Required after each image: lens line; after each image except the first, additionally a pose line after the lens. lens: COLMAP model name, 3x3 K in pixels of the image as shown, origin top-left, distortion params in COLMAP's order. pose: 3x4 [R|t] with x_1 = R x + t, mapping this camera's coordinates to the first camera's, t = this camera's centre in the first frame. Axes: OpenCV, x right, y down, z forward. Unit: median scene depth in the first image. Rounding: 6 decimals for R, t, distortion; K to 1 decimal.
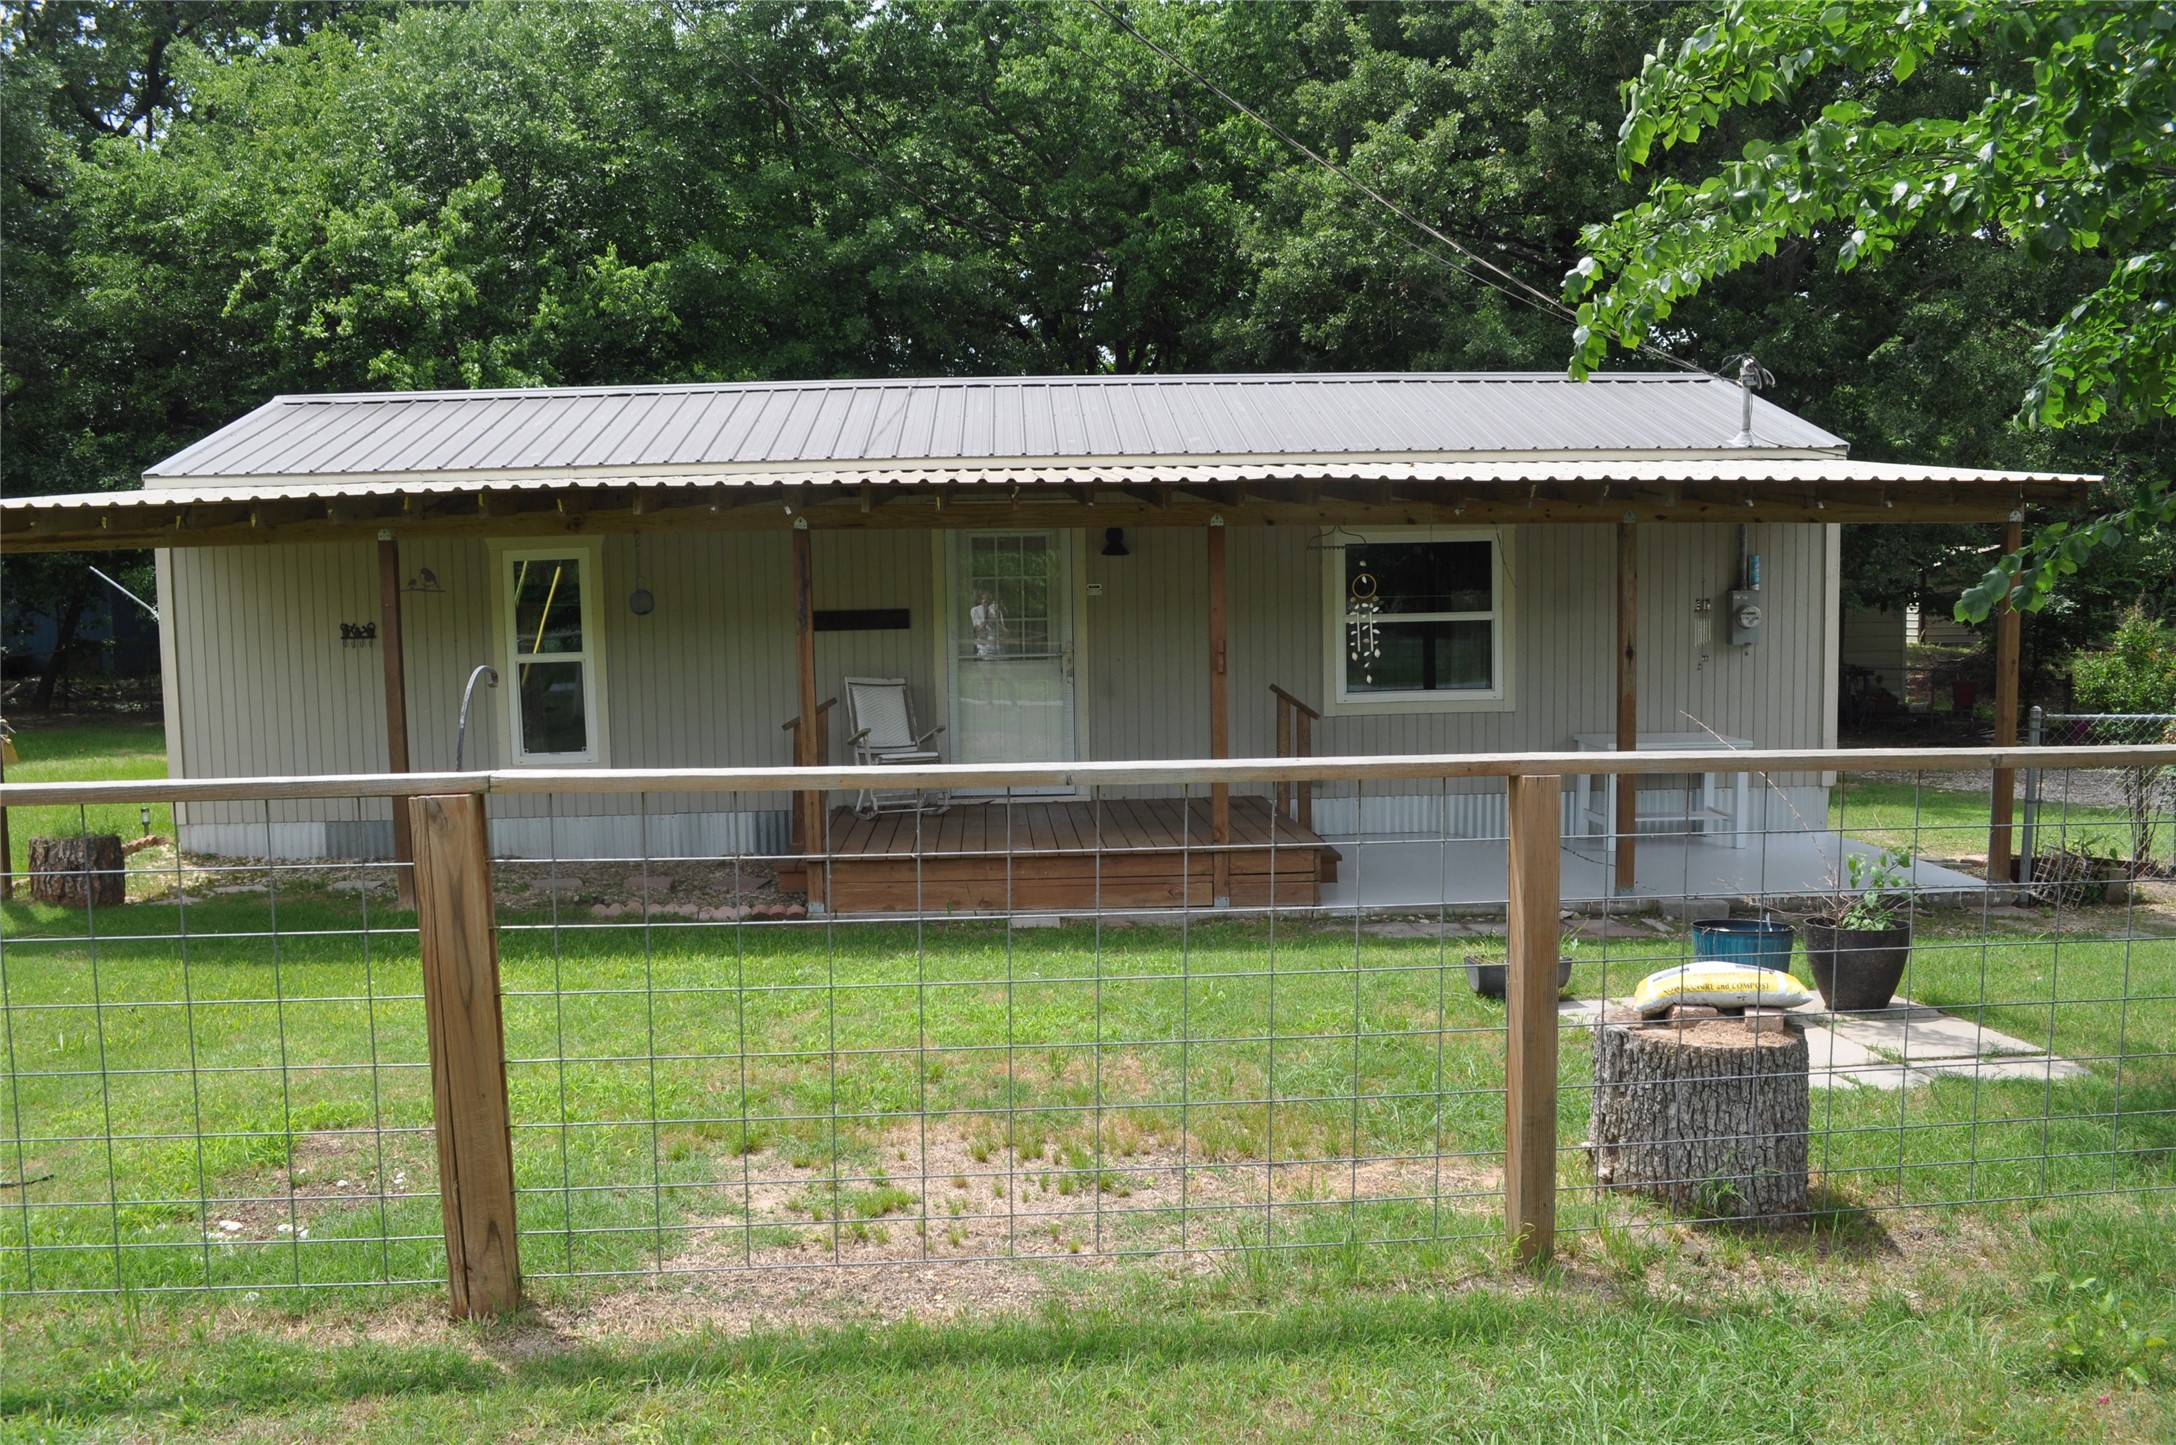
lens RADIAL K [[1710.1, 0, 1079.4], [0, 1710.1, 742.5], [0, 0, 1]] dist [-0.075399, 0.005953]
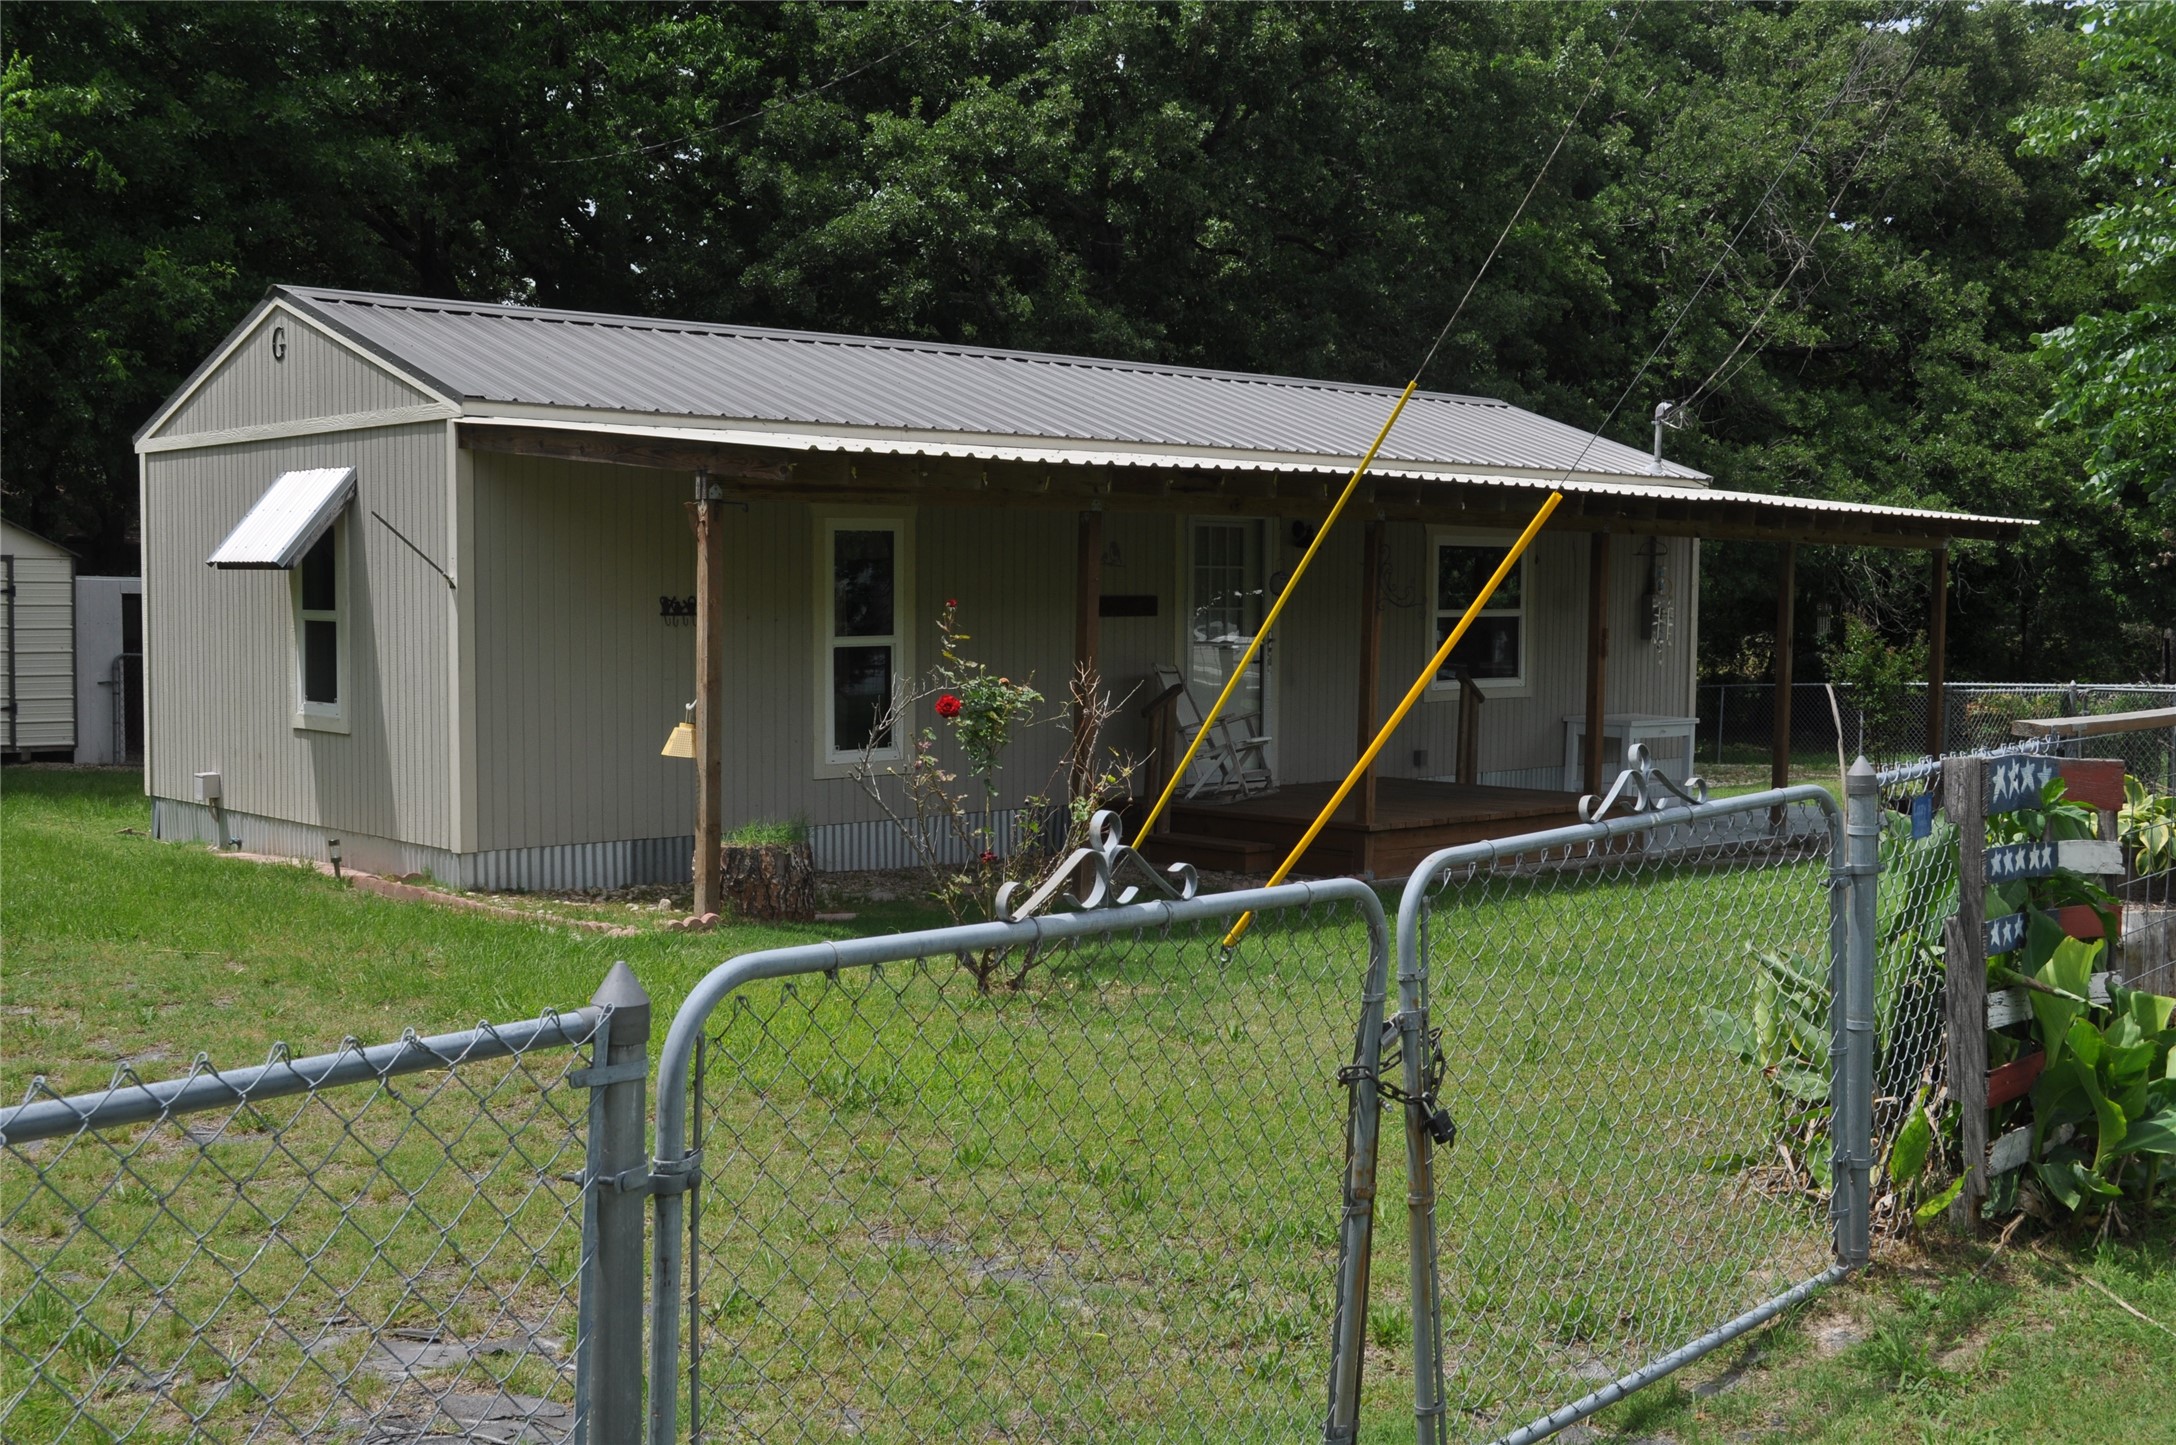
lens RADIAL K [[2305.9, 0, 1088.0], [0, 2305.9, 722.5], [0, 0, 1]] dist [-0.006982, -0.005284]
pose [[0.759610, -0.014678, 0.650213, -0.309153], [0.033587, 0.999297, -0.016680, 0.005021], [-0.649511, 0.034509, 0.759569, 0.004587]]
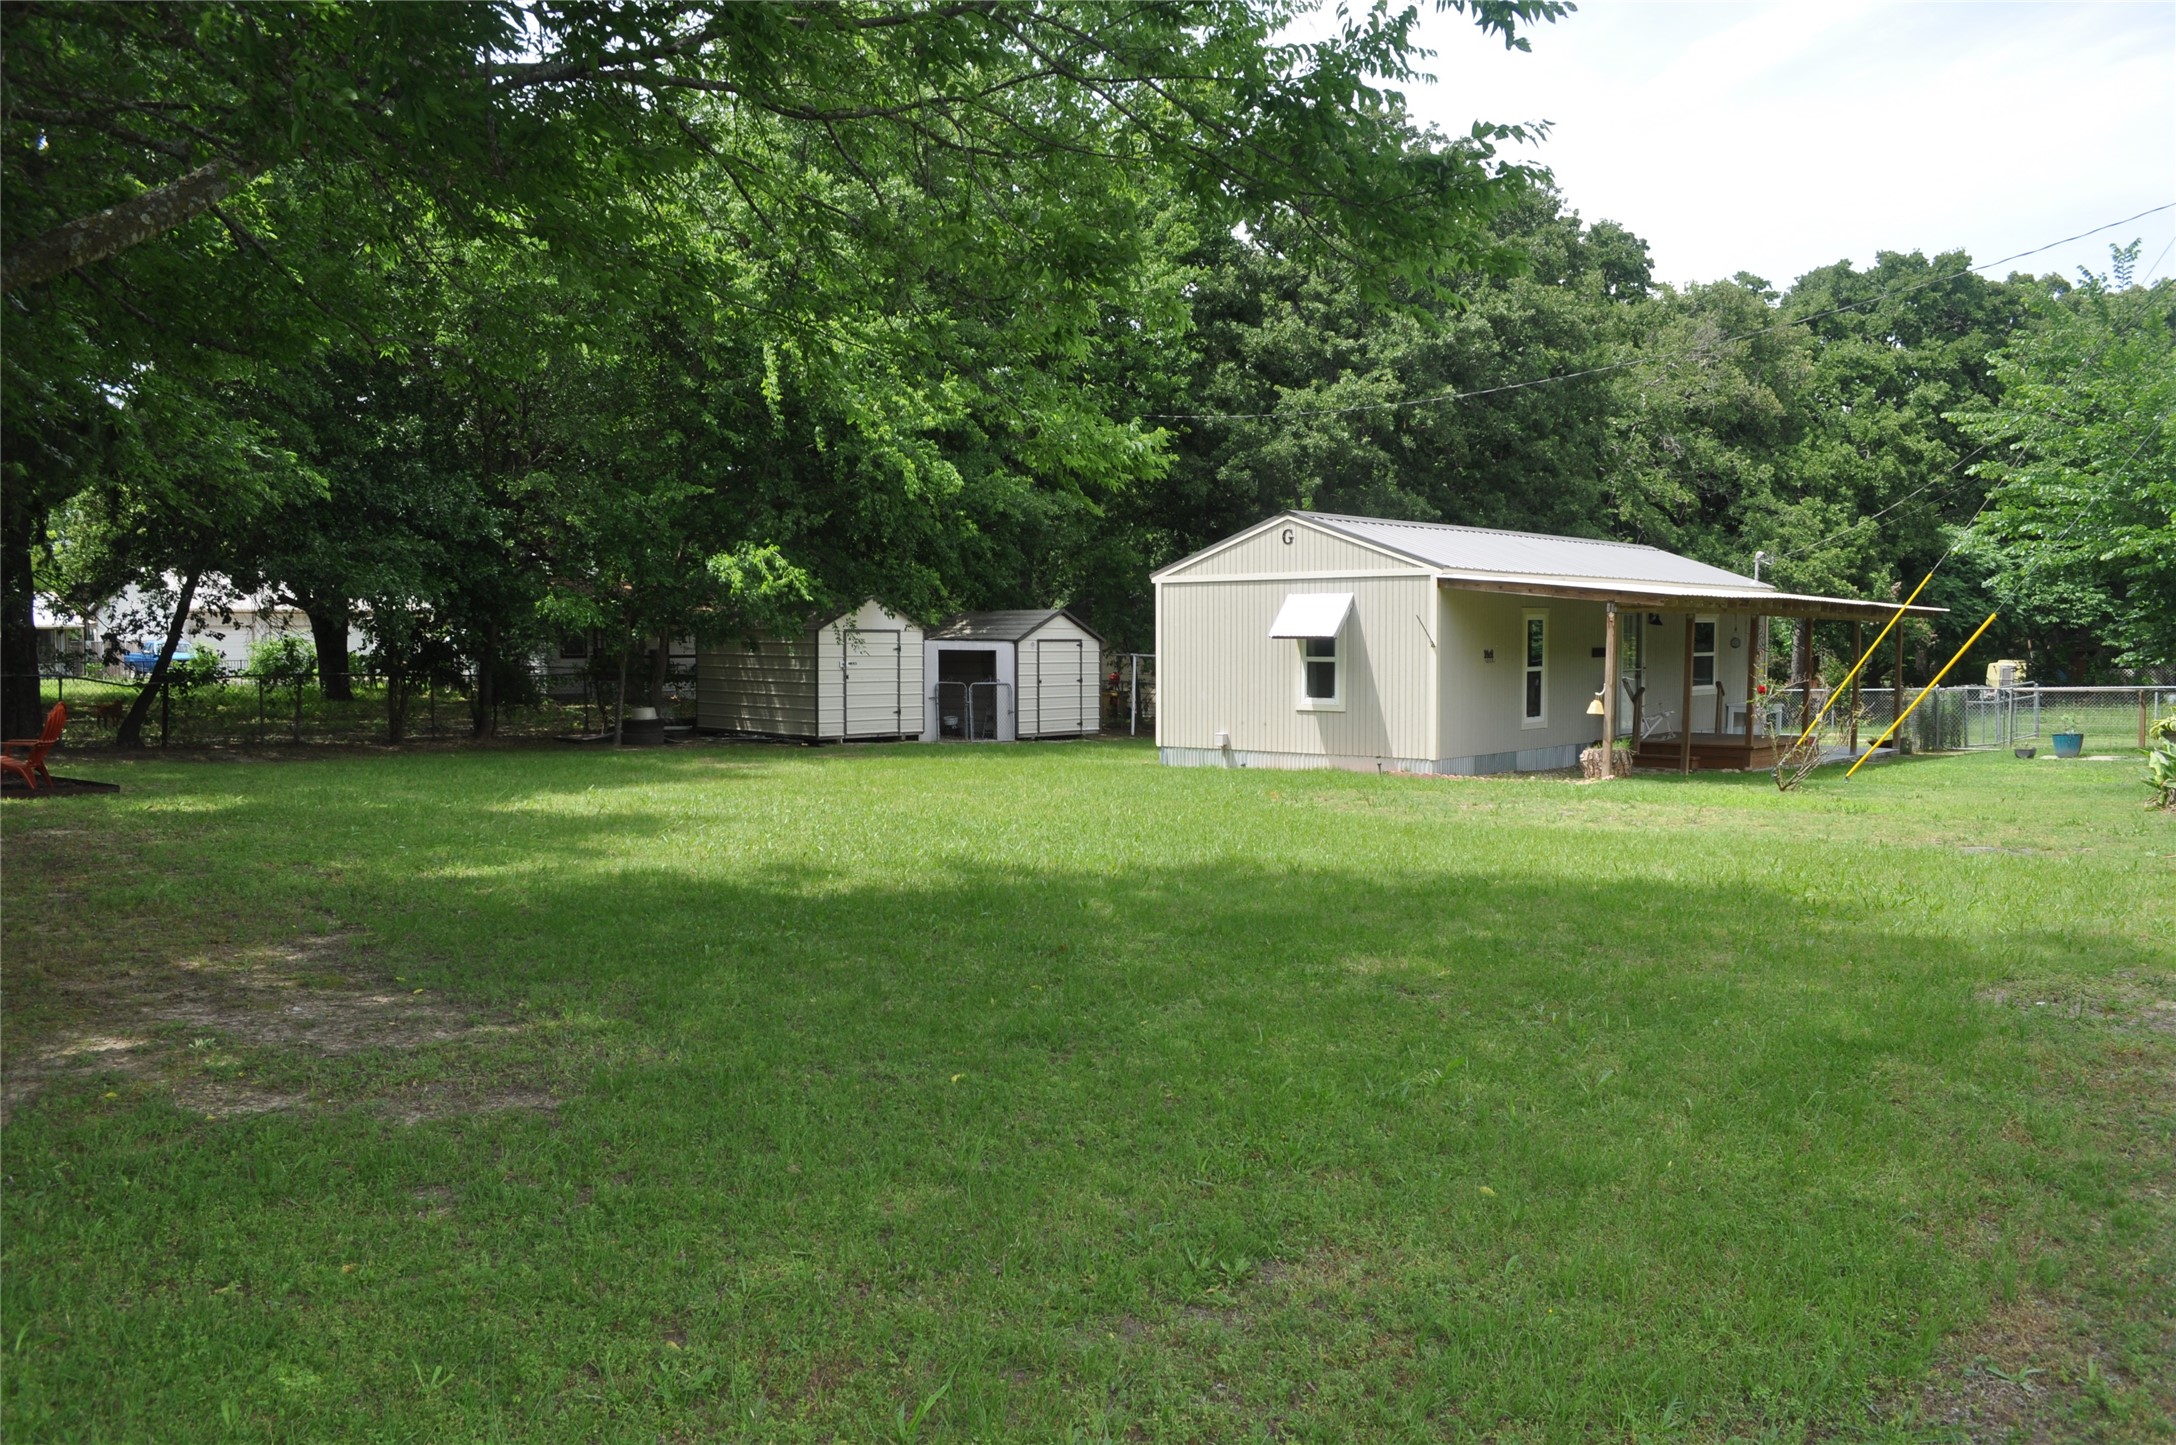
lens RADIAL K [[1723.6, 0, 1078.4], [0, 1723.6, 741.7], [0, 0, 1]] dist [-0.078139, 0.007031]
pose [[0.684418, -0.026952, 0.728592, -0.656482], [0.049672, 0.998718, -0.009716, 0.008553], [-0.727396, 0.042841, 0.684879, 0.006172]]
